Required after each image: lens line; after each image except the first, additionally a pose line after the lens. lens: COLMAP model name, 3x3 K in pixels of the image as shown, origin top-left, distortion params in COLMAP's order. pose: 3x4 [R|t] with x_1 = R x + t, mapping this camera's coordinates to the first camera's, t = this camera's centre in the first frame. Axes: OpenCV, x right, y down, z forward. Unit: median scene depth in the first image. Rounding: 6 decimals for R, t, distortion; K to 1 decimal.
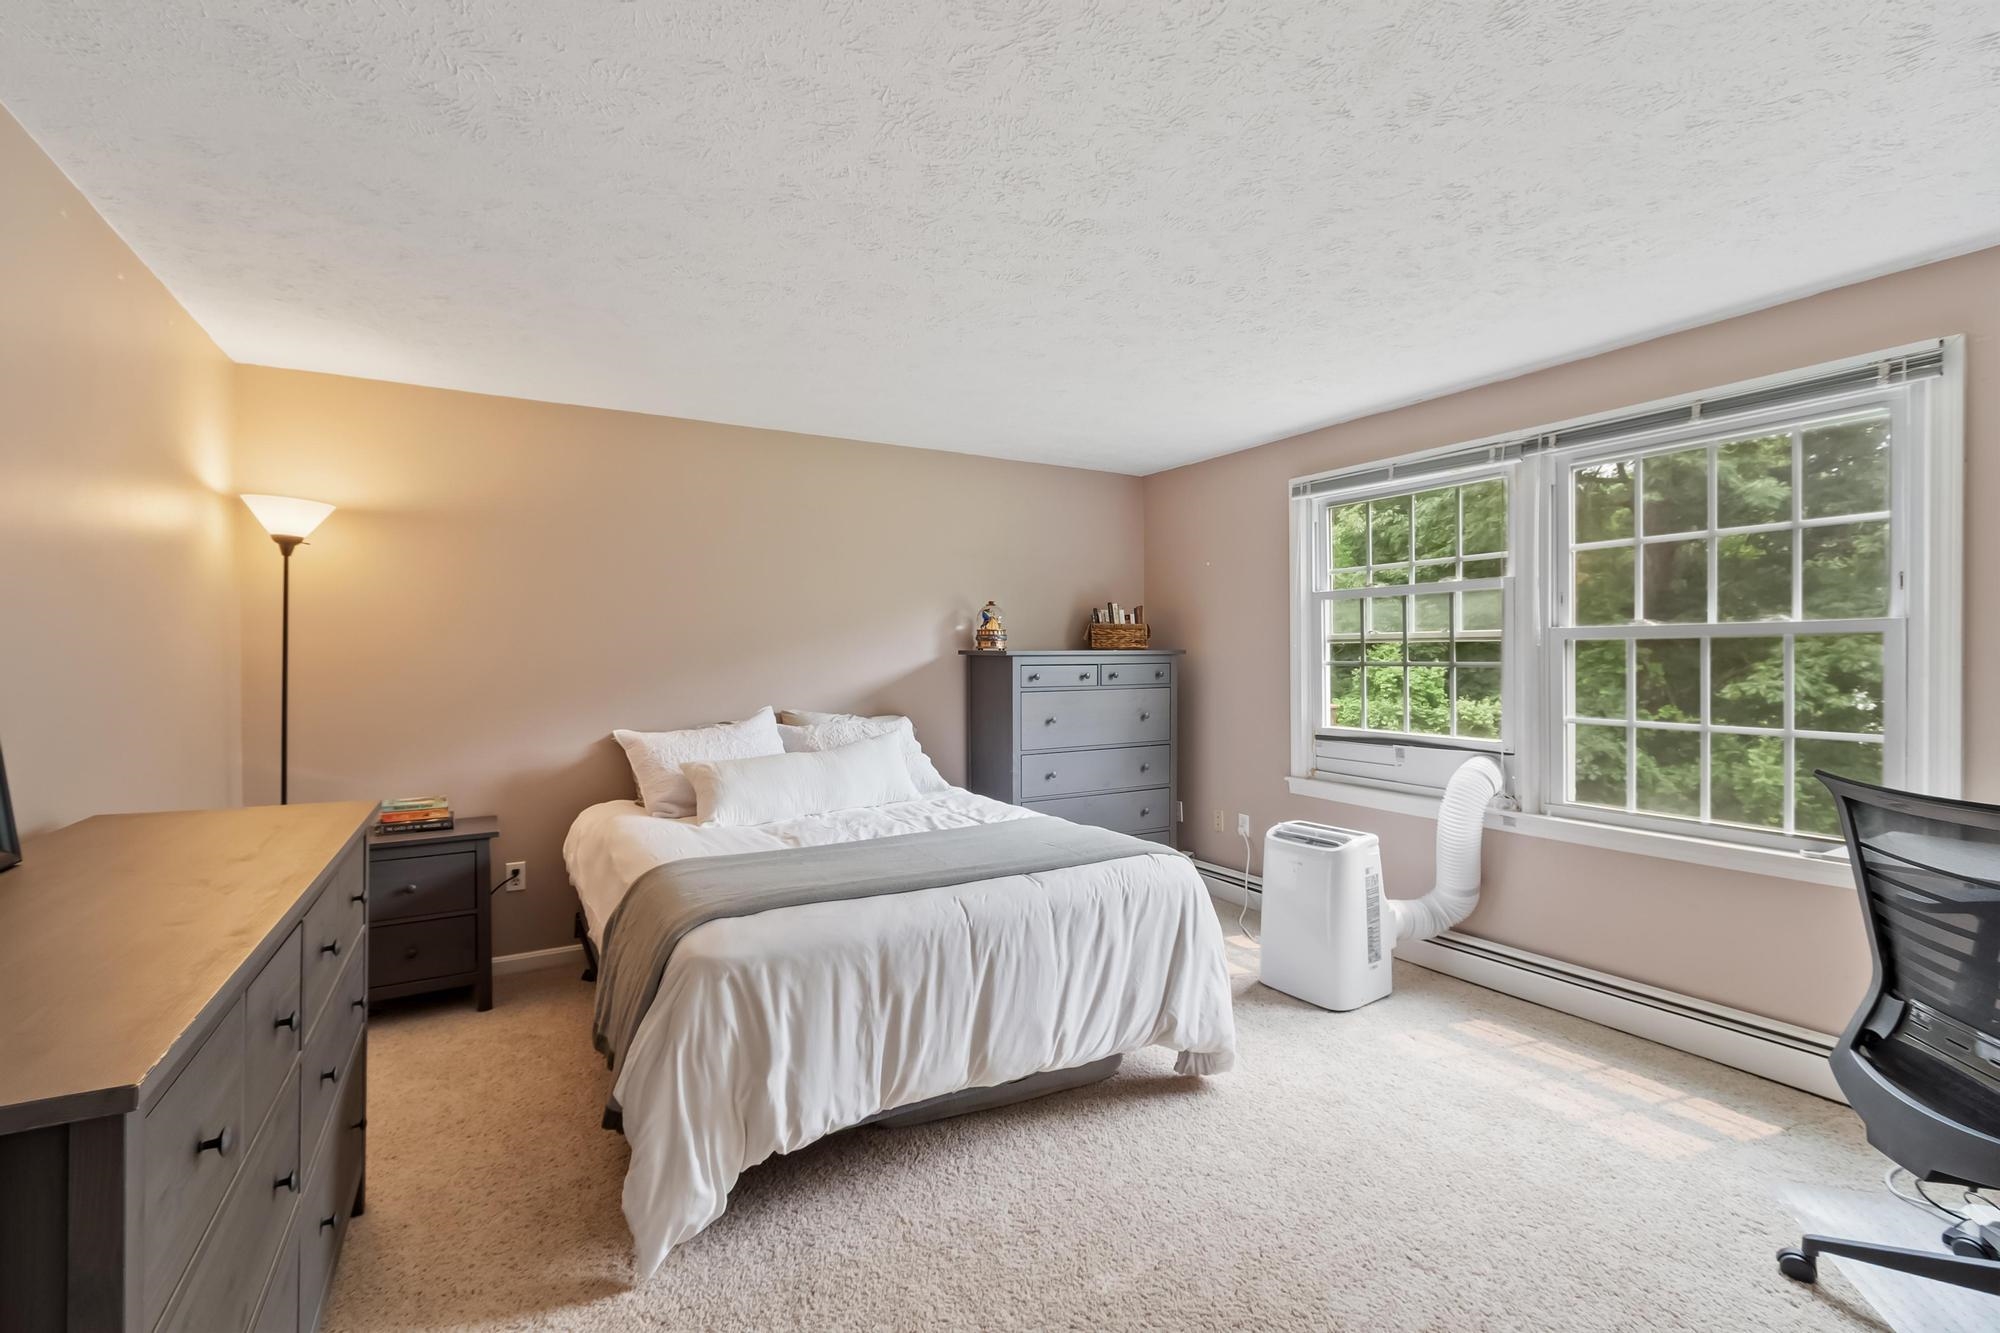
lens RADIAL K [[903.0, 0, 987.6], [0, 903.0, 656.5], [0, 0, 1]] dist [-0.000773, 0.000003]
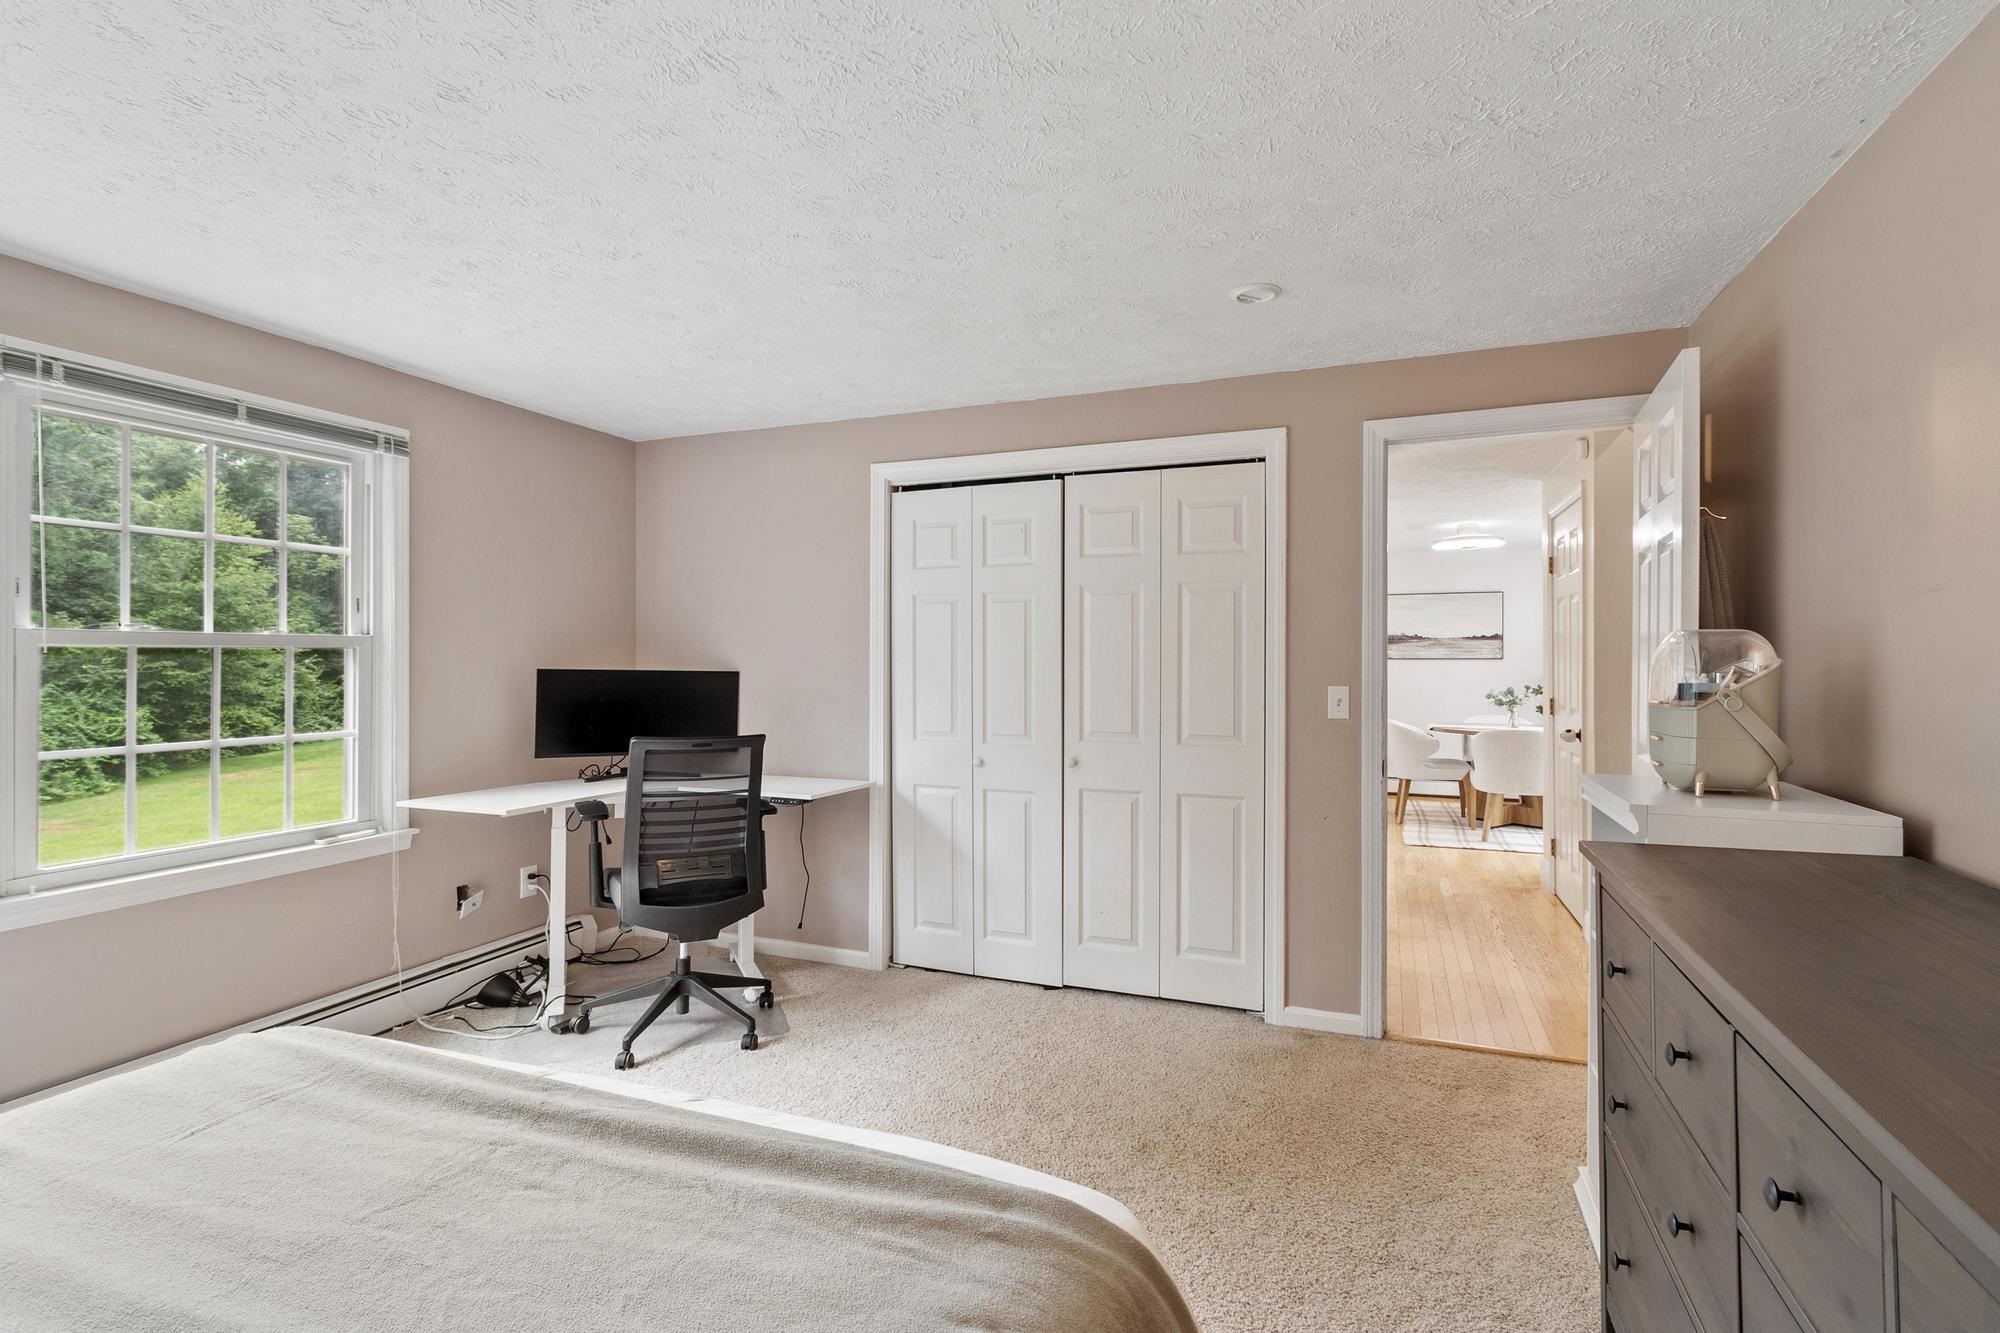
lens RADIAL K [[972.5, 0, 1000.0], [0, 972.5, 666.5], [0, 0, 1]] dist [0.003333, -0.000140]
pose [[-0.646784, -0.001202, 0.762672, -0.530292], [0.003982, 0.999980, 0.004952, -0.003473], [-0.762663, 0.006240, -0.646766, 1.070299]]
